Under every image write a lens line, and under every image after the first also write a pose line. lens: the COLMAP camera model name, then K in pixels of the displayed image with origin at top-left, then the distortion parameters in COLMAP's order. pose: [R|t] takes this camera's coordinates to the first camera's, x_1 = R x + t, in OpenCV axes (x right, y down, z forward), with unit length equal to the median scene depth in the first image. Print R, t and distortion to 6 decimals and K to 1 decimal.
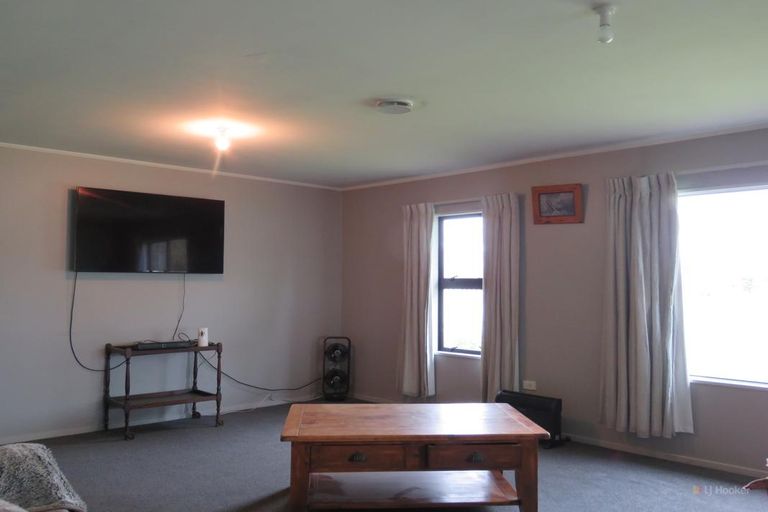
lens RADIAL K [[681.3, 0, 384.0], [0, 681.3, 256.0], [0, 0, 1]] dist [-0.002964, -0.000983]
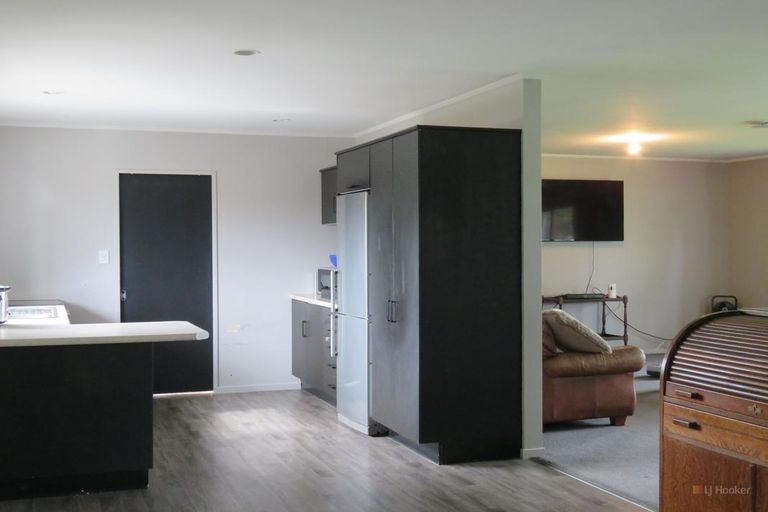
lens RADIAL K [[974.8, 0, 384.0], [0, 974.8, 256.0], [0, 0, 1]] dist [0.073003, -0.023107]
pose [[0.921458, -0.010512, -0.388336, 0.051243], [0.029259, 0.998672, 0.042395, -0.035450], [0.387375, -0.050428, 0.920542, -0.817606]]
